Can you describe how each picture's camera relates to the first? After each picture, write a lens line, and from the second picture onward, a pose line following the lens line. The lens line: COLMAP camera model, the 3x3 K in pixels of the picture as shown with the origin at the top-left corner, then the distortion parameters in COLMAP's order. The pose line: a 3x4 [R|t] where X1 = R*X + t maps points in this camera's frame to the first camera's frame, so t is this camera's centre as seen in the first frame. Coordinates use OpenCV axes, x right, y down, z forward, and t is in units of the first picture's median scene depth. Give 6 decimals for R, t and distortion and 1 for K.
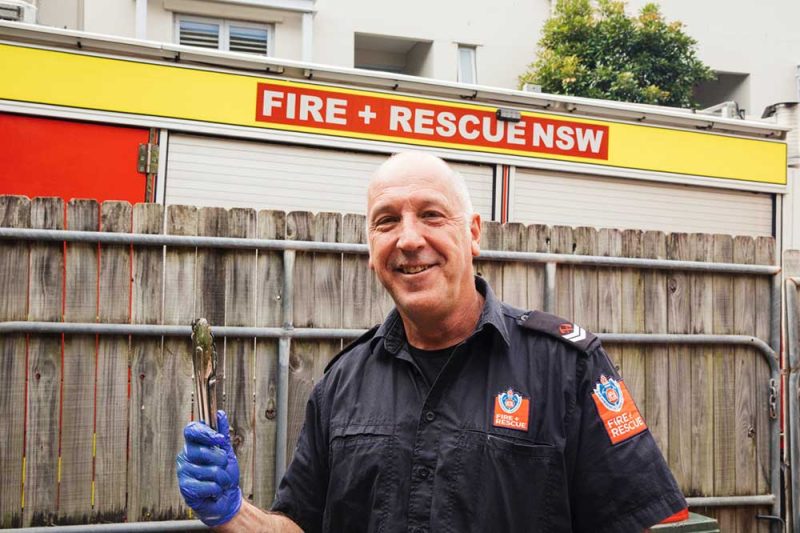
lens RADIAL K [[795.8, 0, 399.9], [0, 795.8, 265.7], [0, 0, 1]] dist [-0.000891, 0.000000]
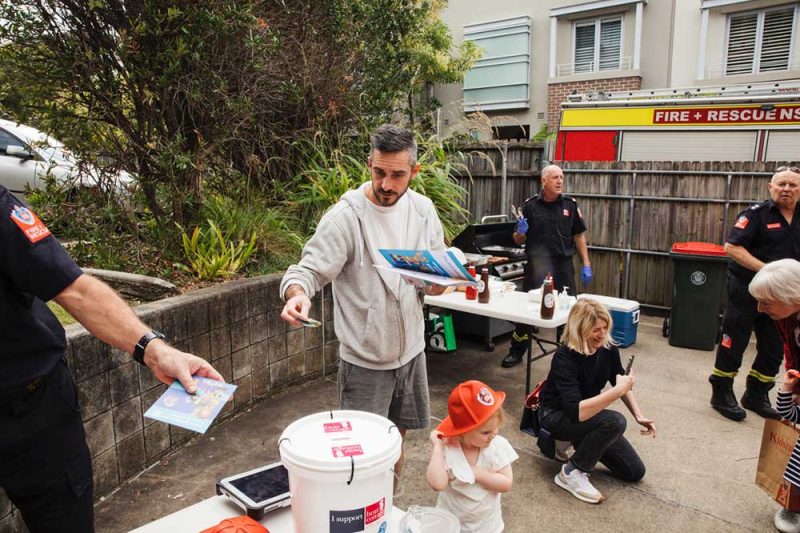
lens RADIAL K [[558.8, 0, 400.1], [0, 558.8, 267.0], [0, 0, 1]] dist [-0.005832, 0.003025]
pose [[0.580558, 0.123129, -0.804855, 0.956408], [0.041953, 0.982663, 0.180592, -0.075439], [0.813138, -0.138610, 0.565327, -0.932377]]
